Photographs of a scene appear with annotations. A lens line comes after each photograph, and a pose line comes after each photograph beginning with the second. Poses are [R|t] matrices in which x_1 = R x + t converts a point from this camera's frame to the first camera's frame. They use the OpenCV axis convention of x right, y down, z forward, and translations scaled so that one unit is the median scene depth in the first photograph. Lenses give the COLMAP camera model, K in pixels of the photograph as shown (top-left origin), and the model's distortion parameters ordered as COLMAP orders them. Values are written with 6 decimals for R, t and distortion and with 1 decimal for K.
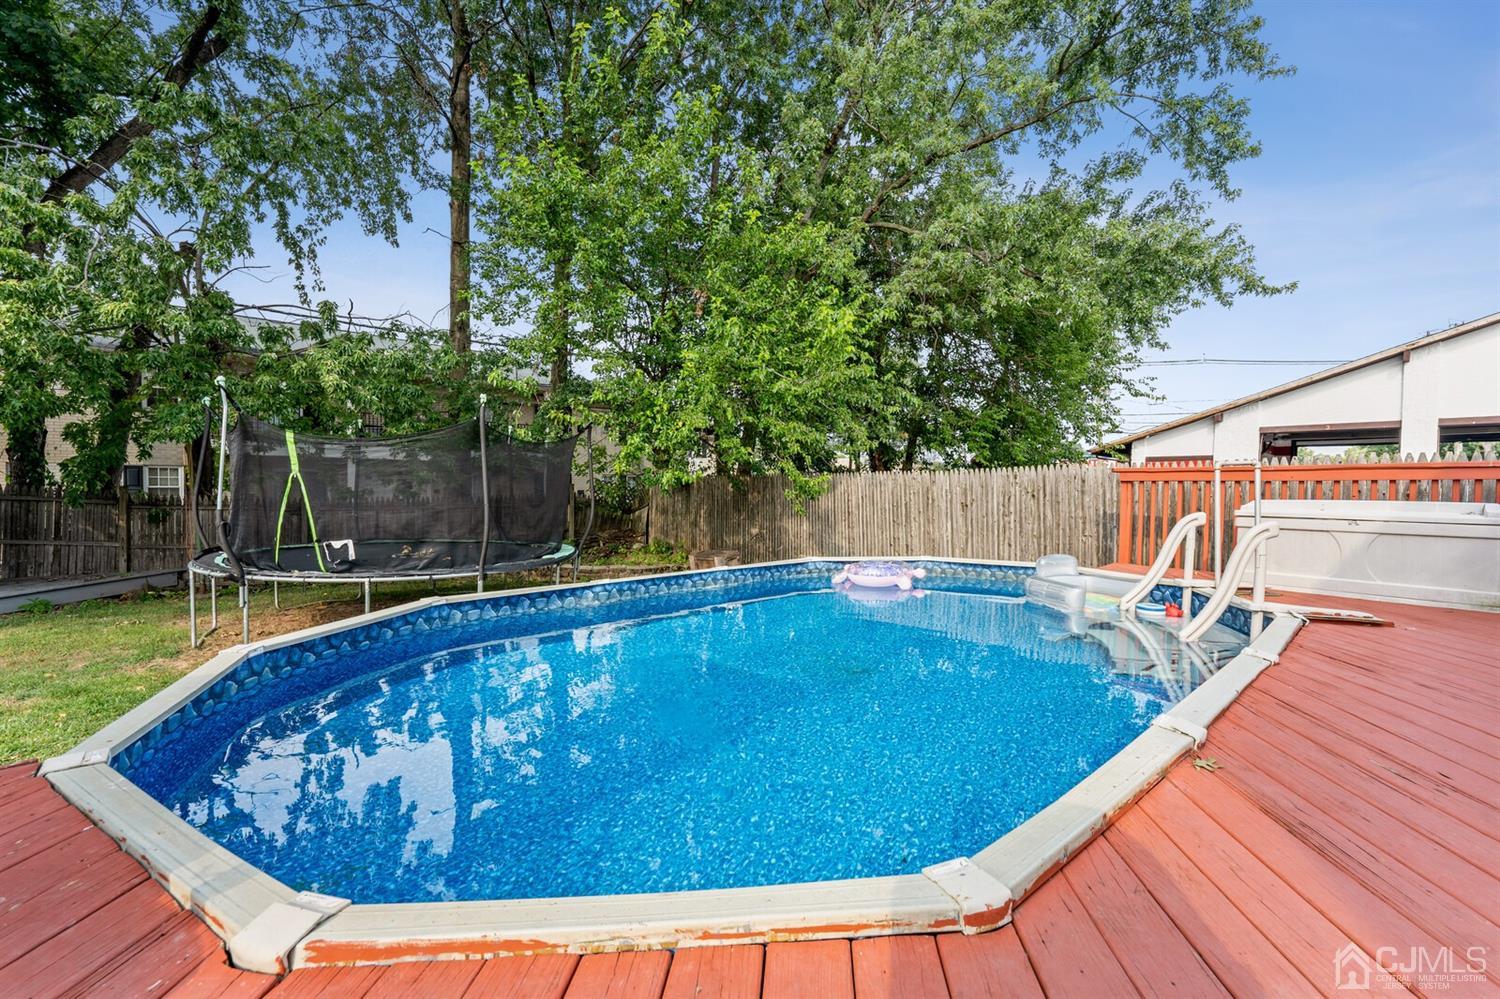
lens RADIAL K [[600.1, 0, 747.6], [0, 600.1, 492.2], [0, 0, 1]] dist [-0.001717, -0.000320]
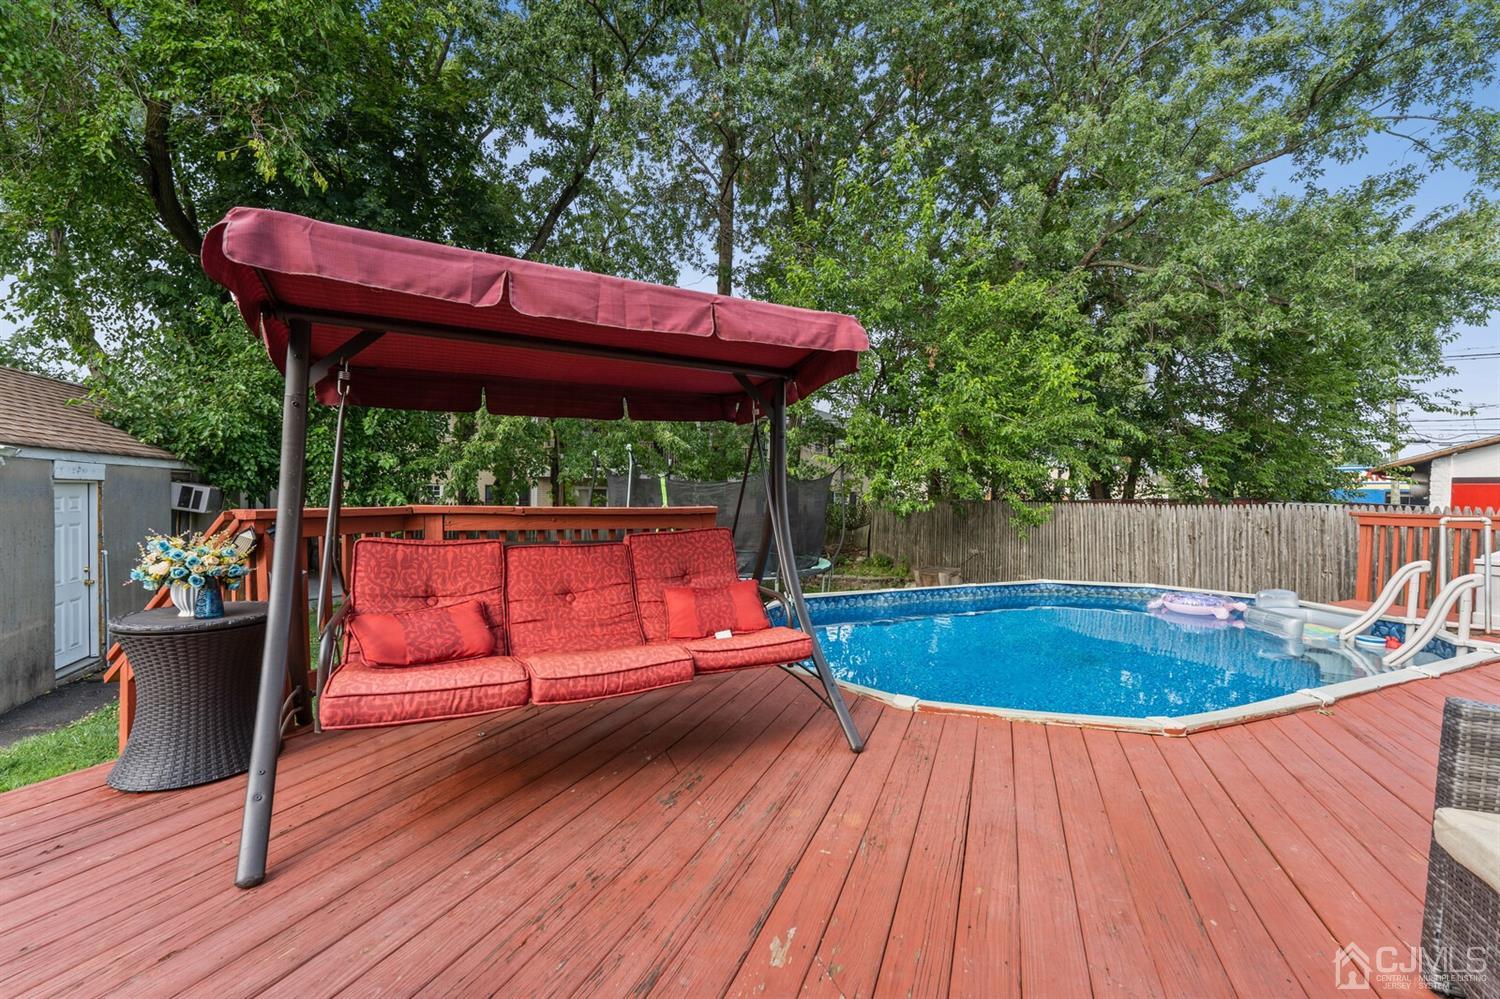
lens RADIAL K [[597.9, 0, 745.8], [0, 597.9, 497.6], [0, 0, 1]] dist [0.001473, 0.000327]
pose [[0.953232, 0.011587, -0.302017, -0.070756], [-0.013103, 0.999910, -0.002994, -0.032354], [0.301955, 0.006811, 0.953298, -0.240157]]
